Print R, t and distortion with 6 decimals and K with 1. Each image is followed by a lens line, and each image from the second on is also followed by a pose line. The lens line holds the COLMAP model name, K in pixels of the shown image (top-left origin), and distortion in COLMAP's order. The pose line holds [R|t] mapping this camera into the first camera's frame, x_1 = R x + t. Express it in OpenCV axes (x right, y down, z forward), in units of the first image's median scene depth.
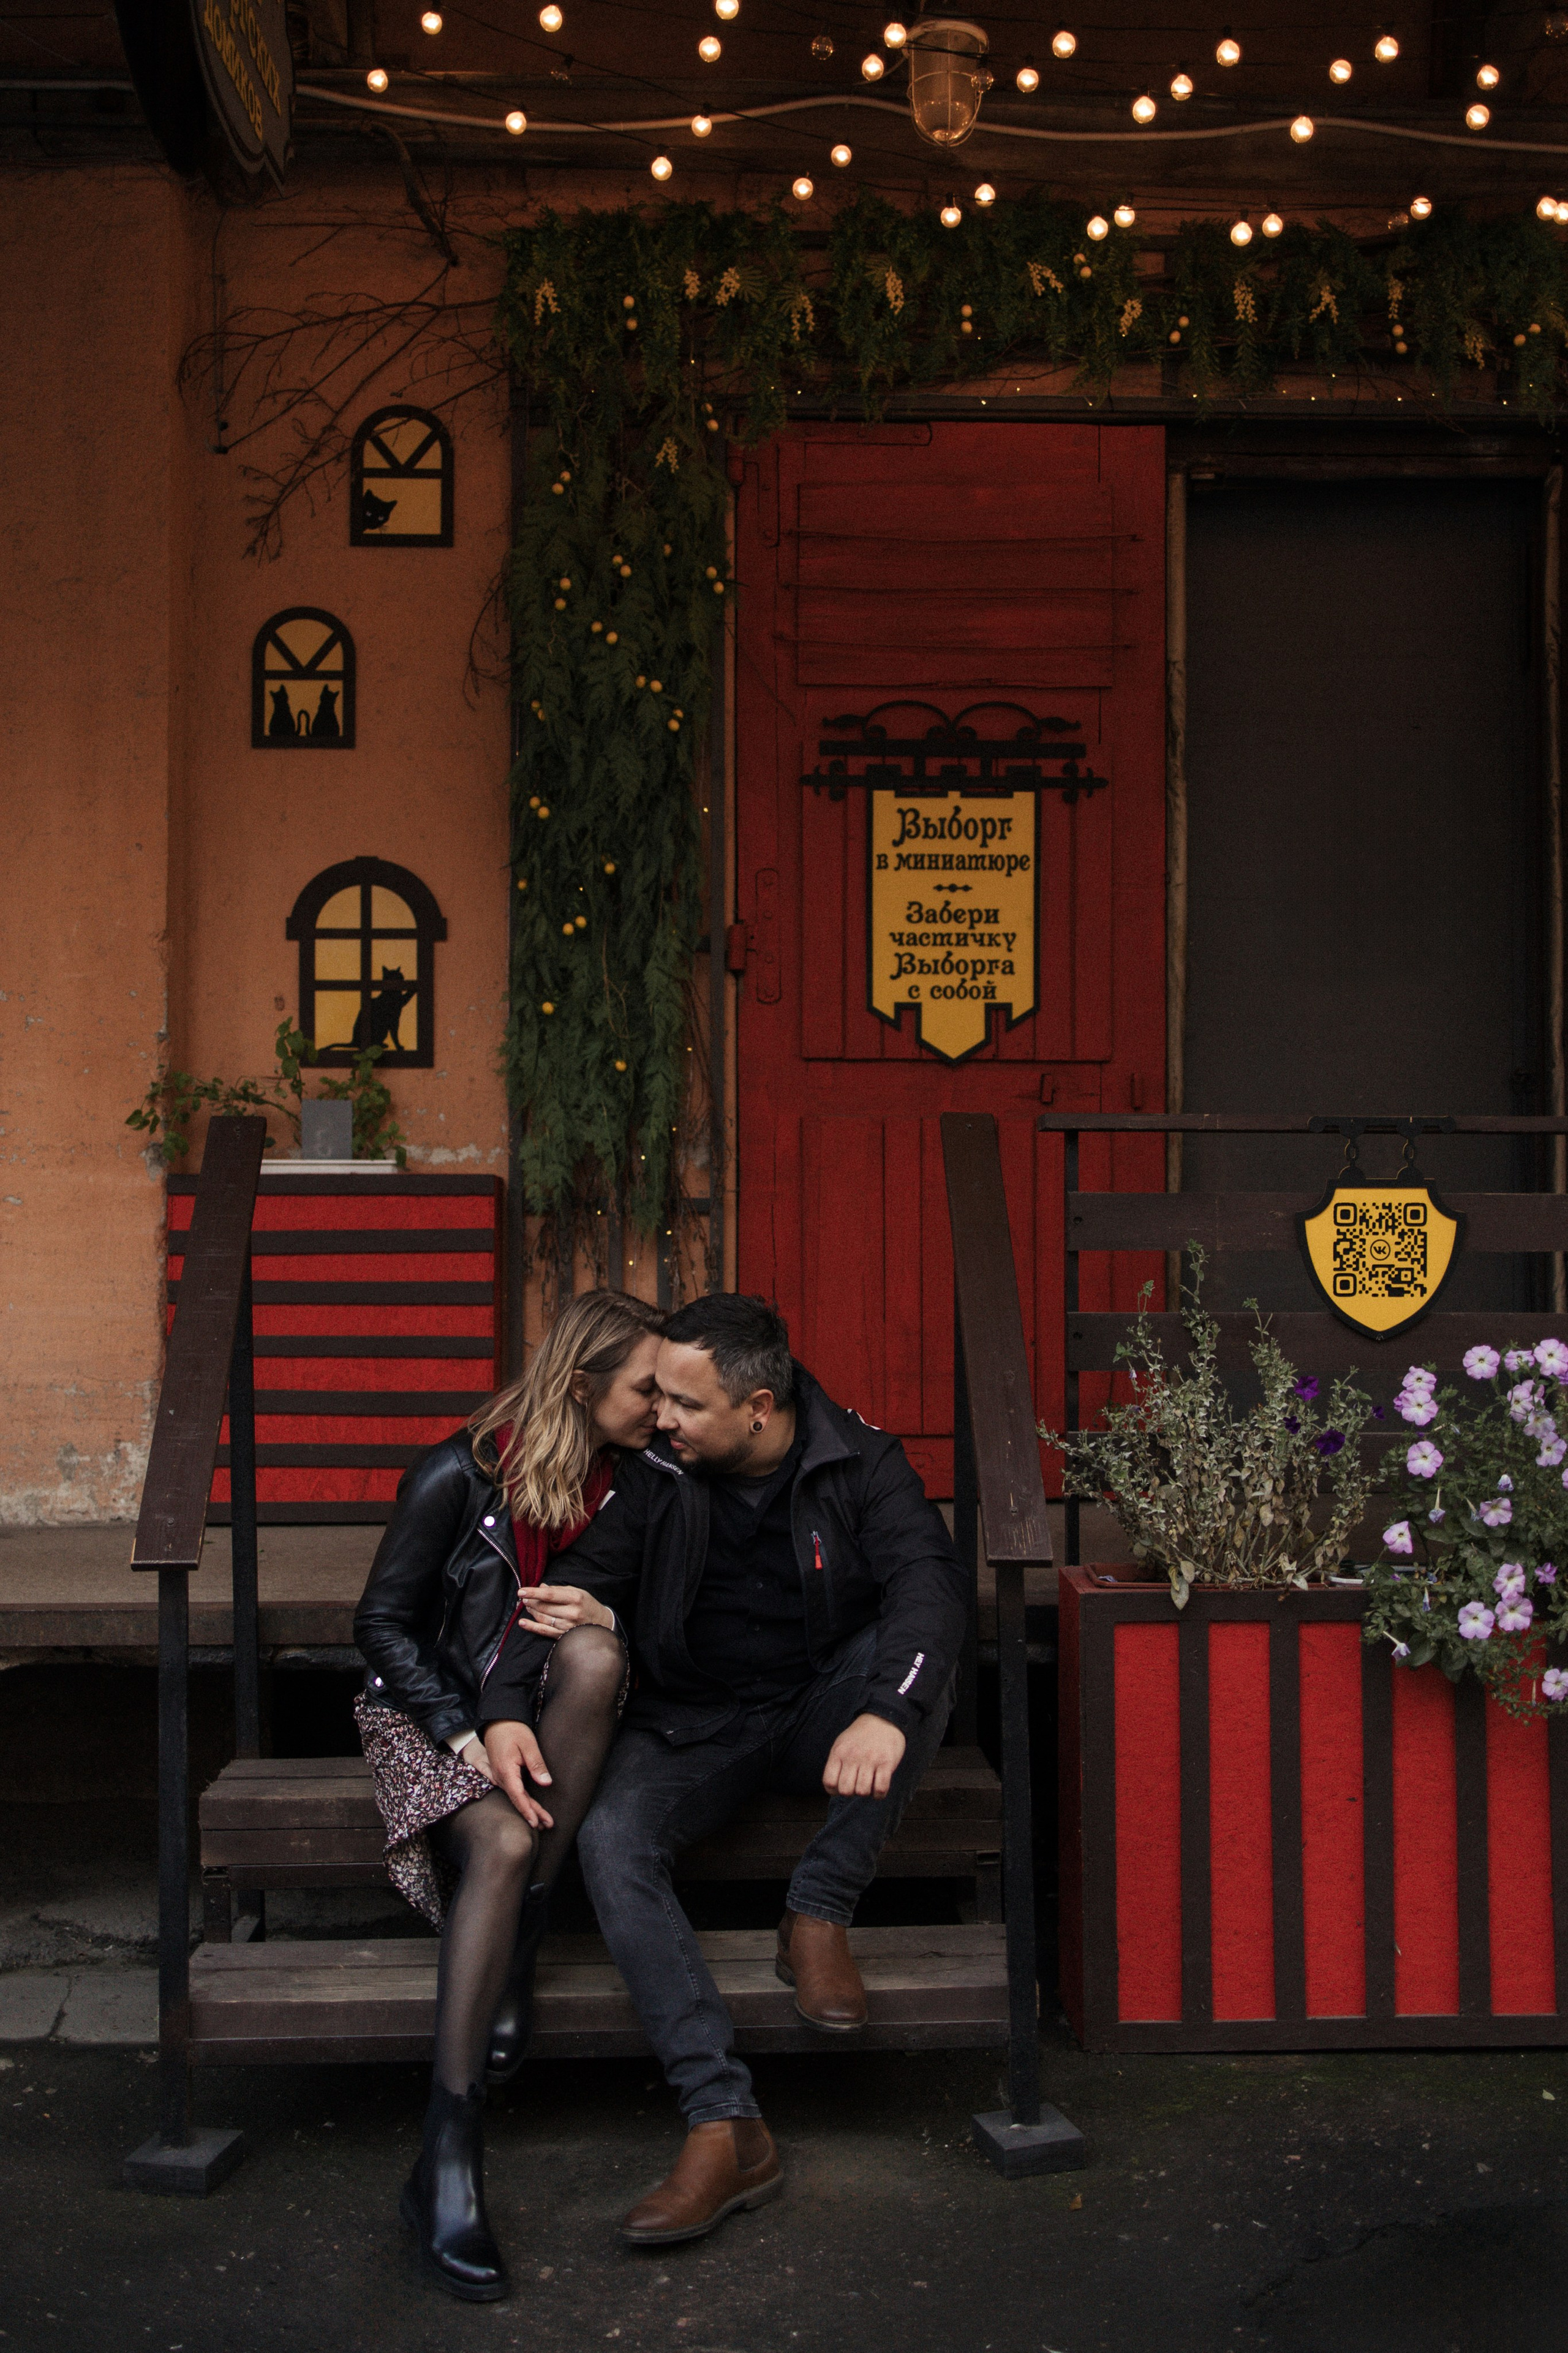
lens RADIAL K [[2293.4, 0, 784.0], [0, 2293.4, 1176.5], [0, 0, 1]] dist [0.007954, -0.011237]
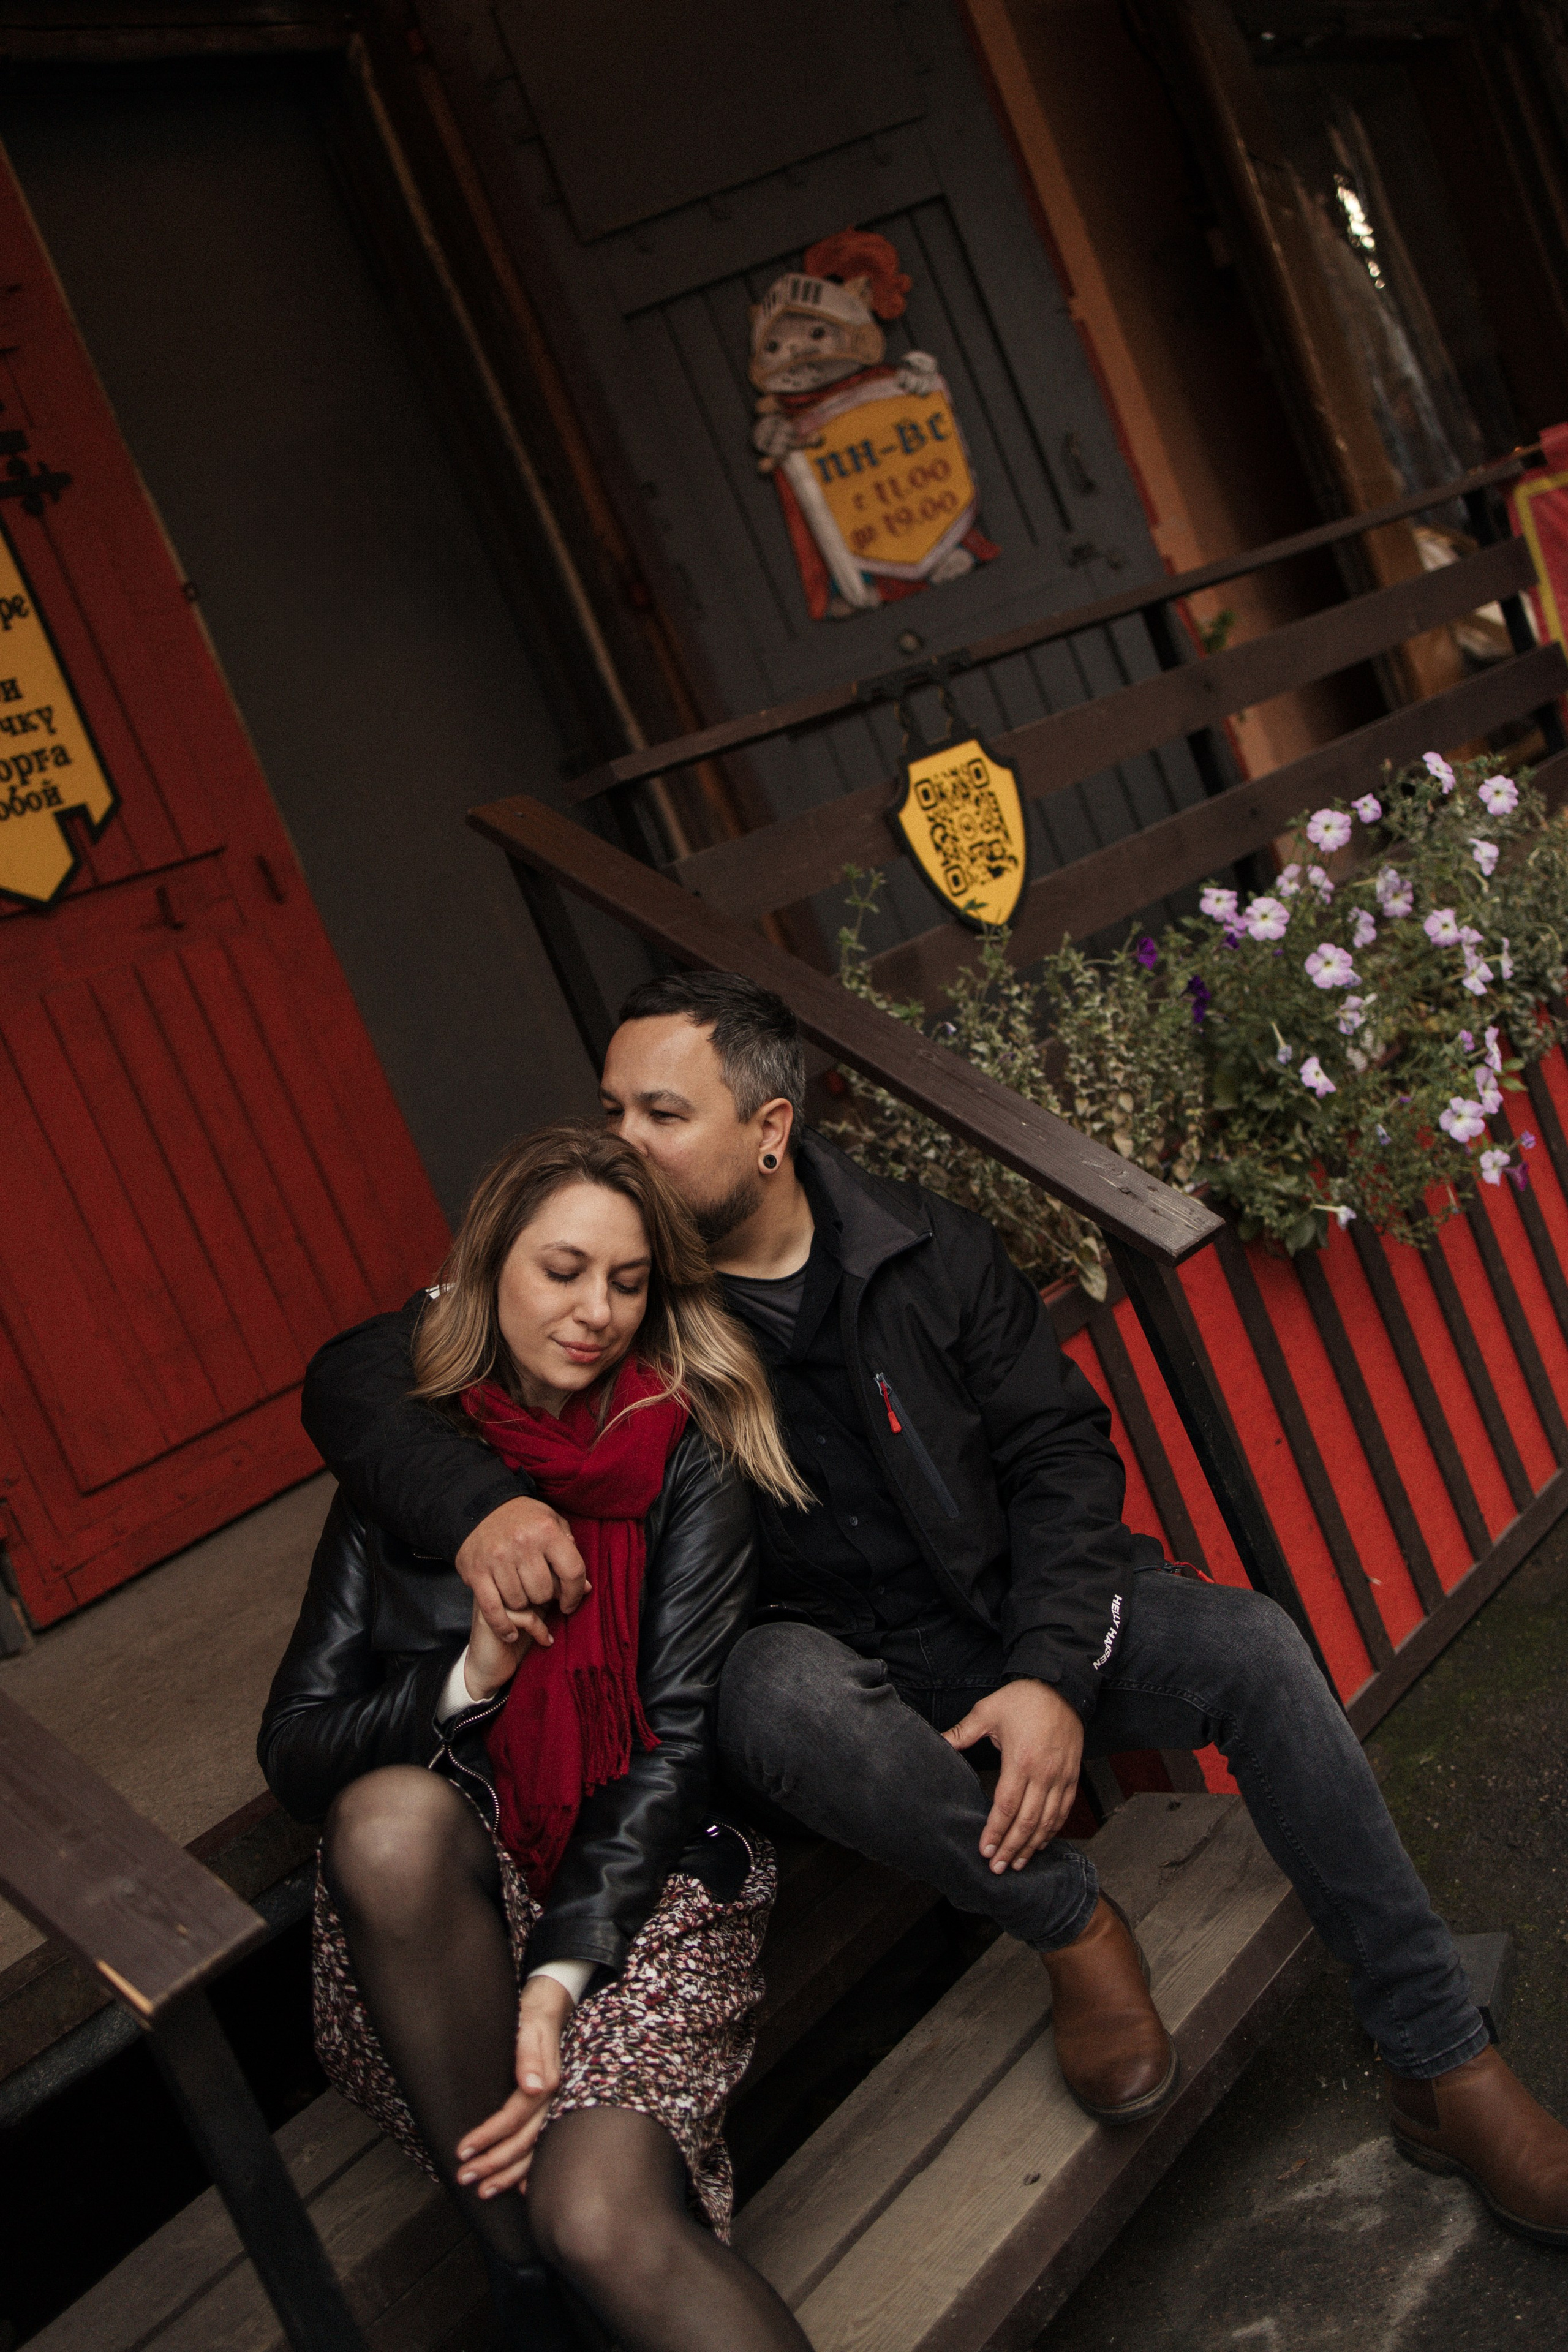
lens RADIAL K [[2292.6, 0, 784.0], [0, 2292.6, 1176.0], [0, 0, 1]] dist [0.007954, -0.011237]
pose [[0.665042, -0.362341, 0.653015, -0.256783], [0.359680, 0.921719, 0.145133, 0.004244], [-0.654484, 0.138357, 0.743309, 0.357527]]
